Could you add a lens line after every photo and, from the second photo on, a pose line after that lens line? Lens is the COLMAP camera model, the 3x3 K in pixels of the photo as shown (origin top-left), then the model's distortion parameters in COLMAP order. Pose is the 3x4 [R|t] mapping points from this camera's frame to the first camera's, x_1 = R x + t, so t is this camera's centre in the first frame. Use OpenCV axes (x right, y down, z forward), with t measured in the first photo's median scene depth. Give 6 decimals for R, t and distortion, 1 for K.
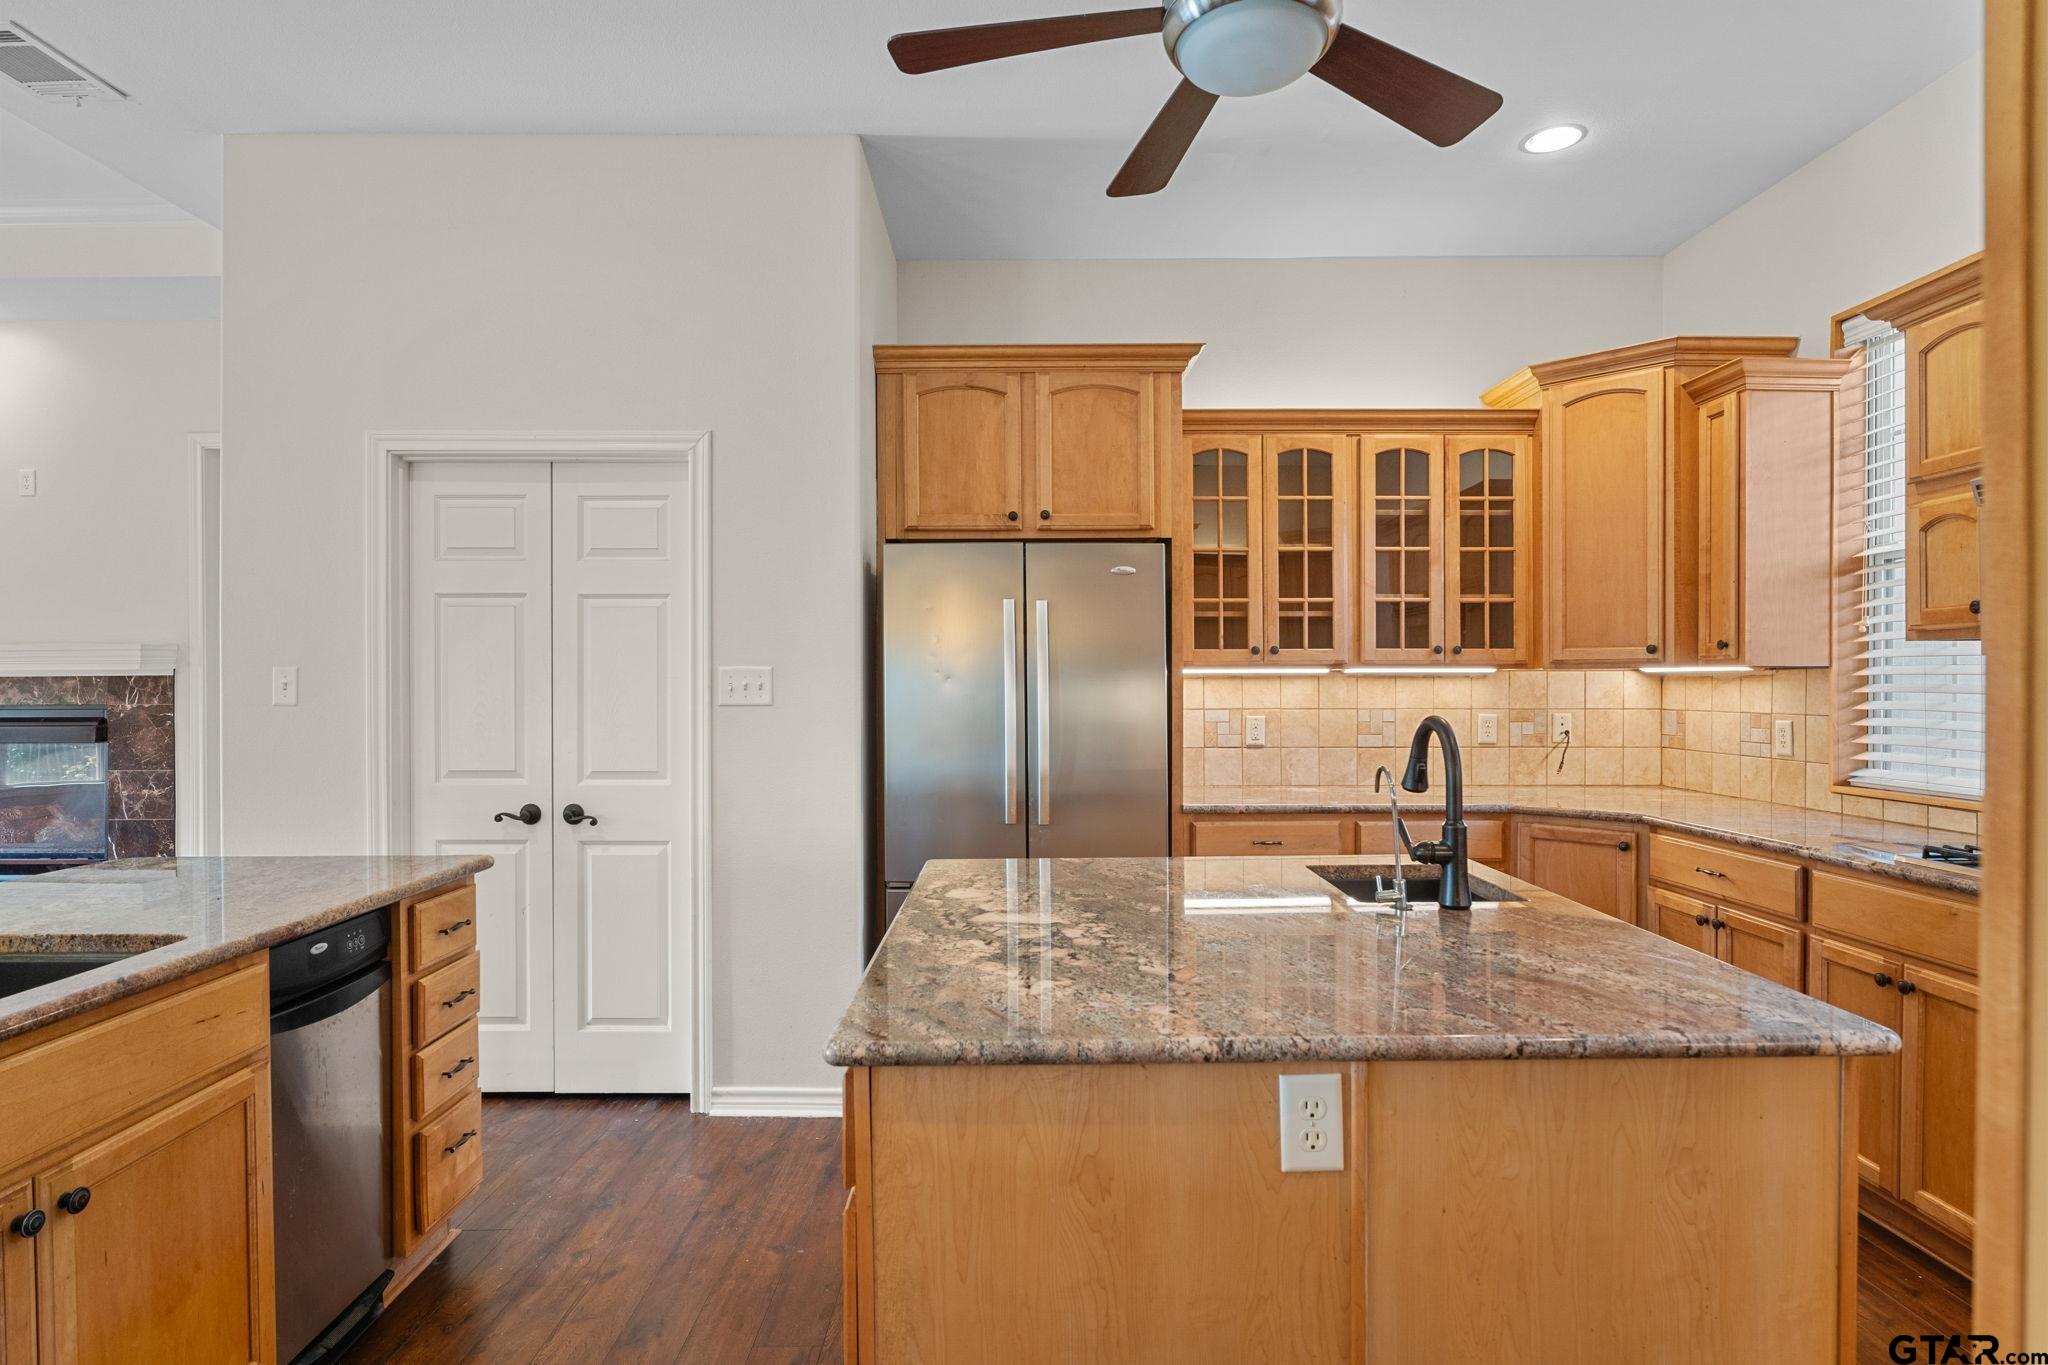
lens RADIAL K [[1049.4, 0, 1017.2], [0, 1049.4, 682.5], [0, 0, 1]] dist [-0.007645, -0.000369]
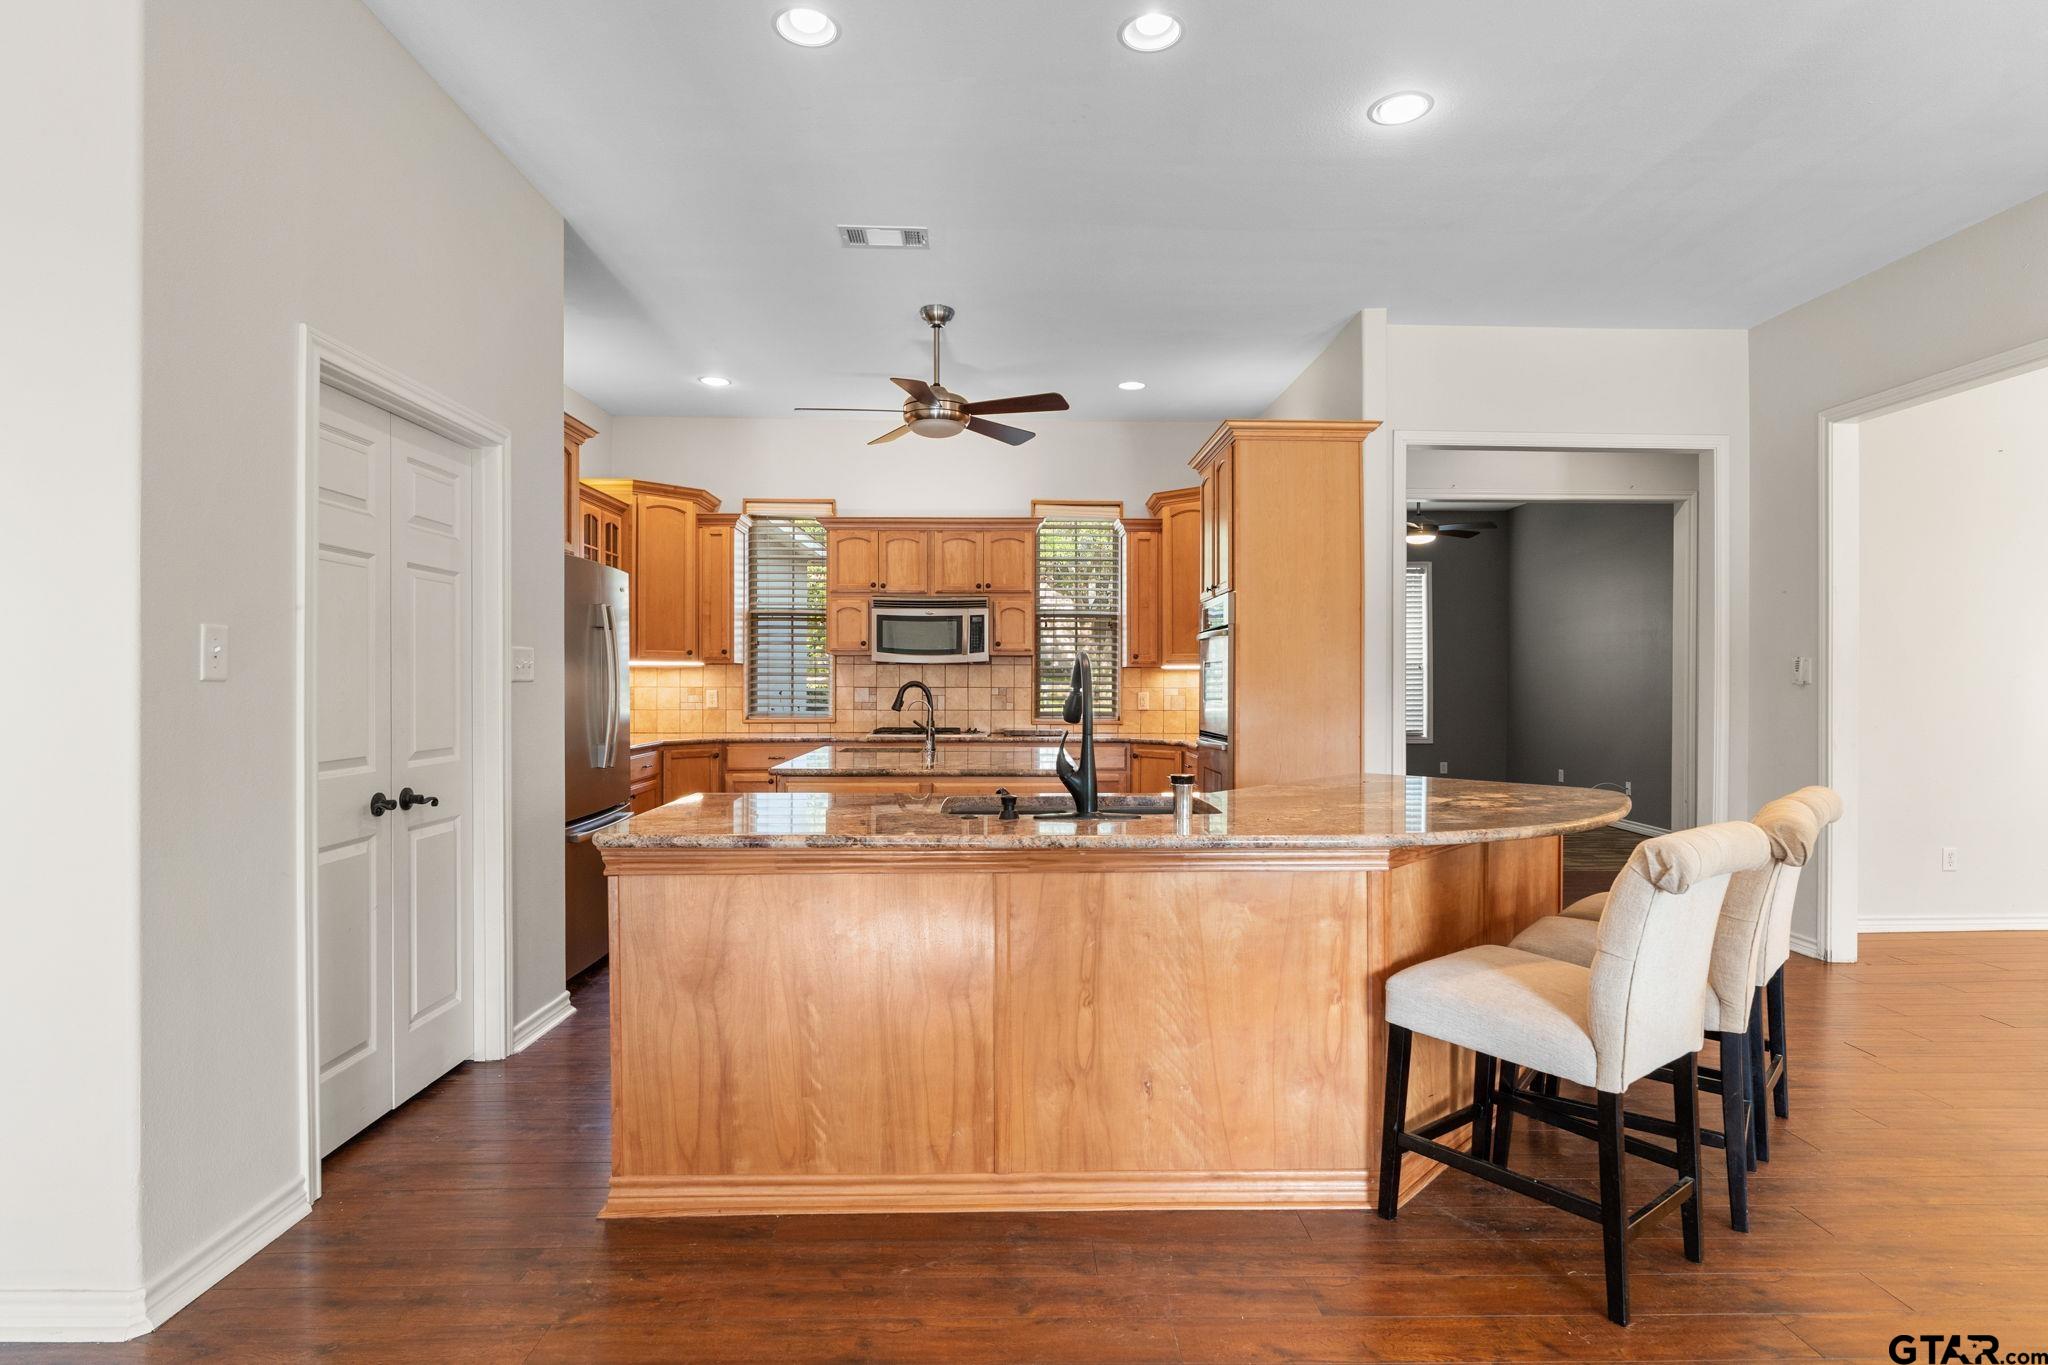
lens RADIAL K [[1049.4, 0, 1021.5], [0, 1049.4, 676.4], [0, 0, 1]] dist [-0.007645, -0.000369]
pose [[-0.014226, 0.005983, 0.999881, -1.222628], [-0.002360, 0.999979, -0.006017, 0.019519], [-0.999896, -0.002446, -0.014212, 0.423471]]
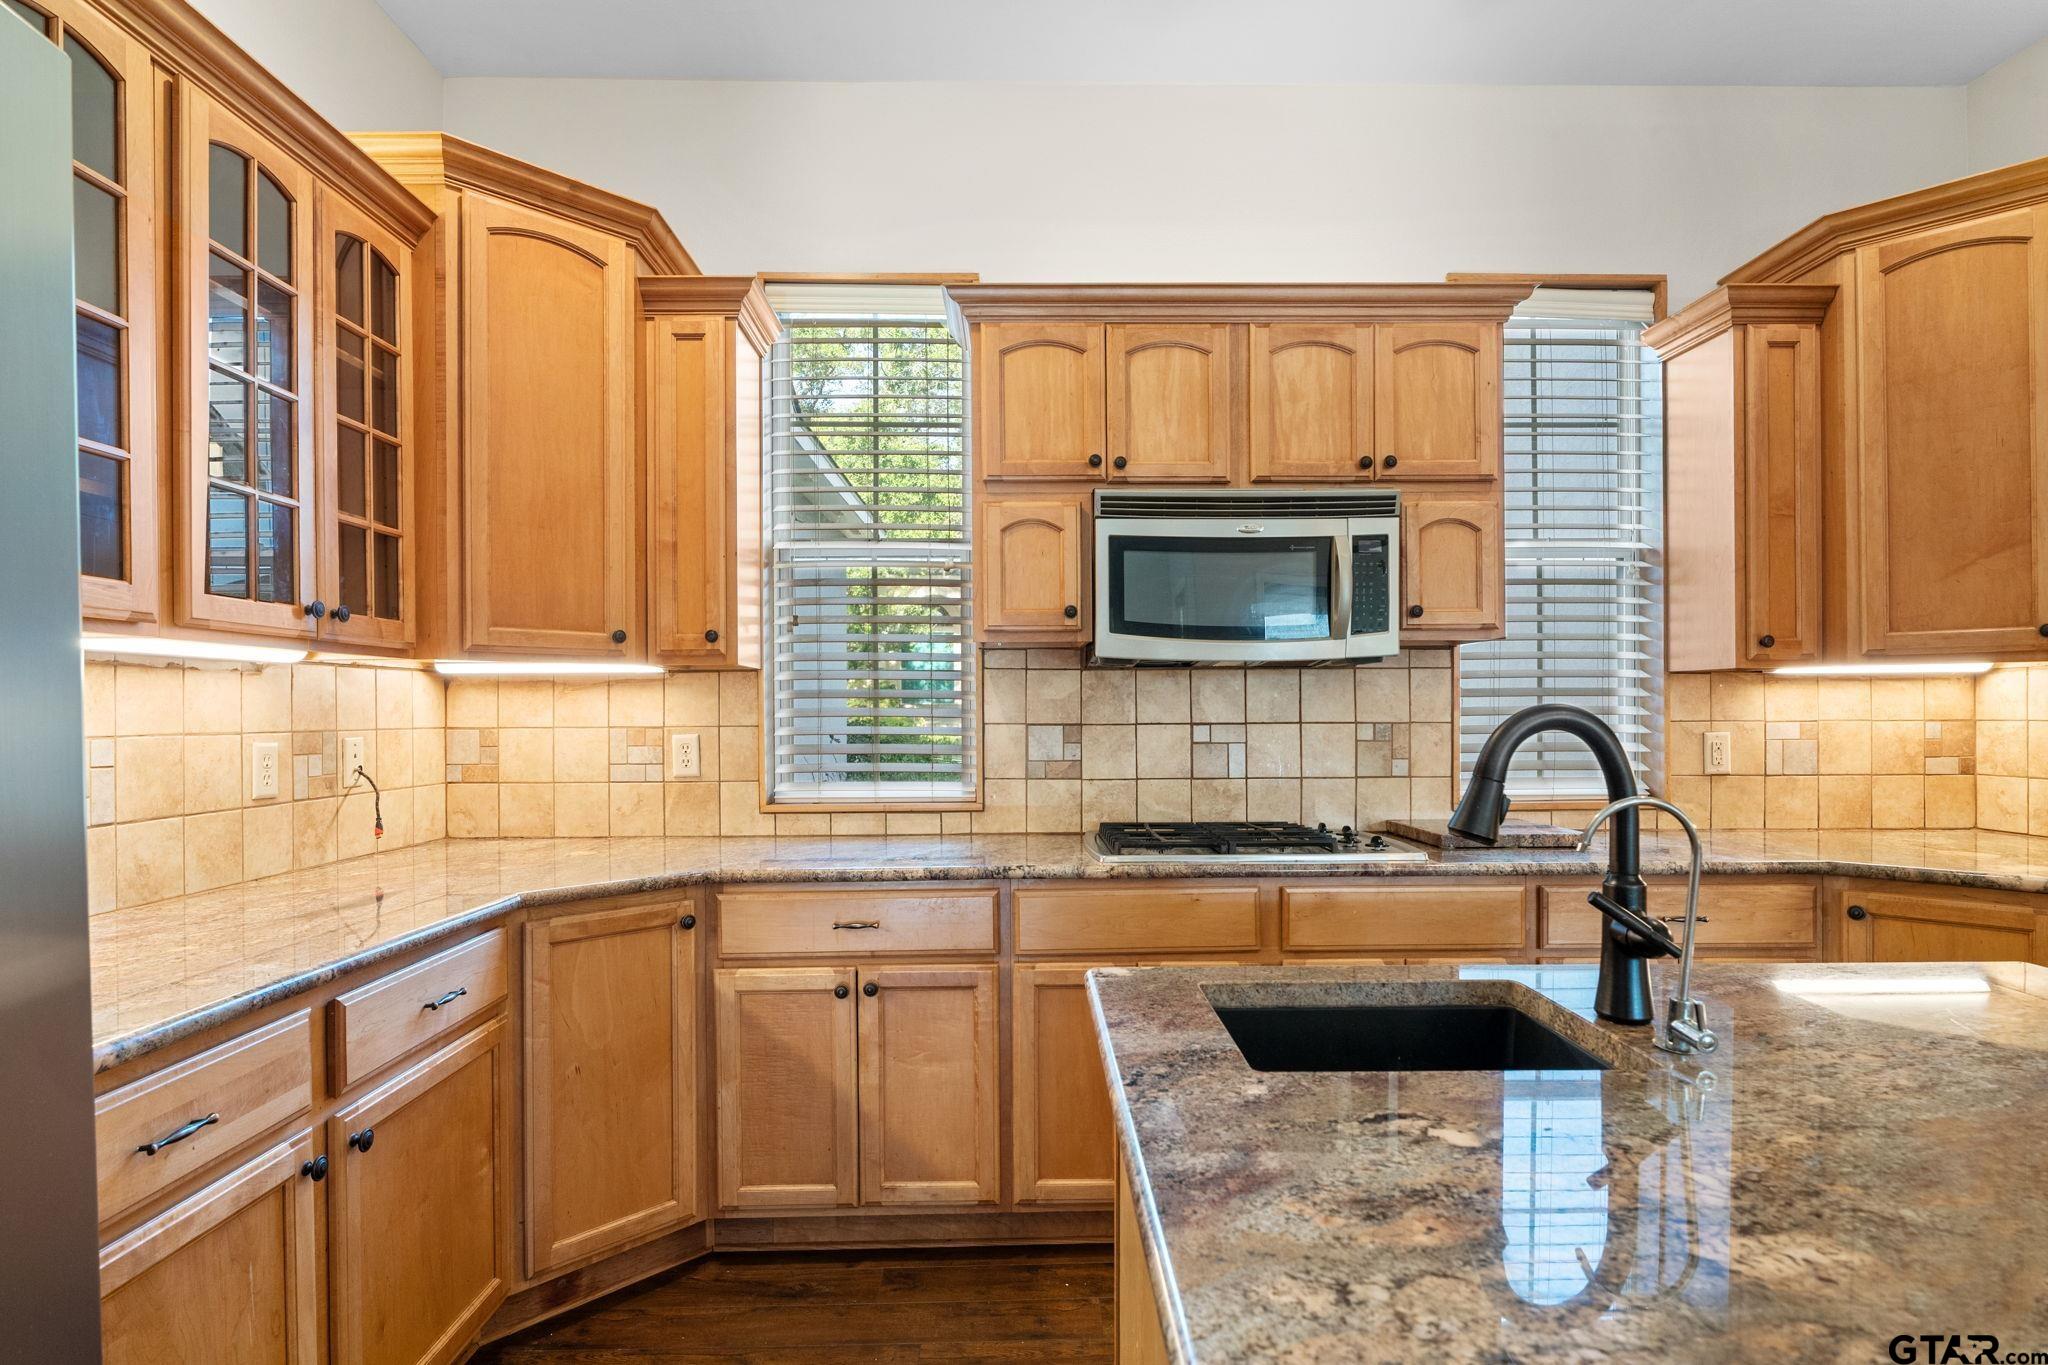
lens RADIAL K [[1049.4, 0, 1028.0], [0, 1049.4, 708.9], [0, 0, 1]] dist [-0.007645, -0.000369]
pose [[-0.010848, 0.001094, 0.999941, -0.093624], [0.004464, 0.999989, -0.001046, 0.017529], [-0.999931, 0.004452, -0.010853, 0.711015]]
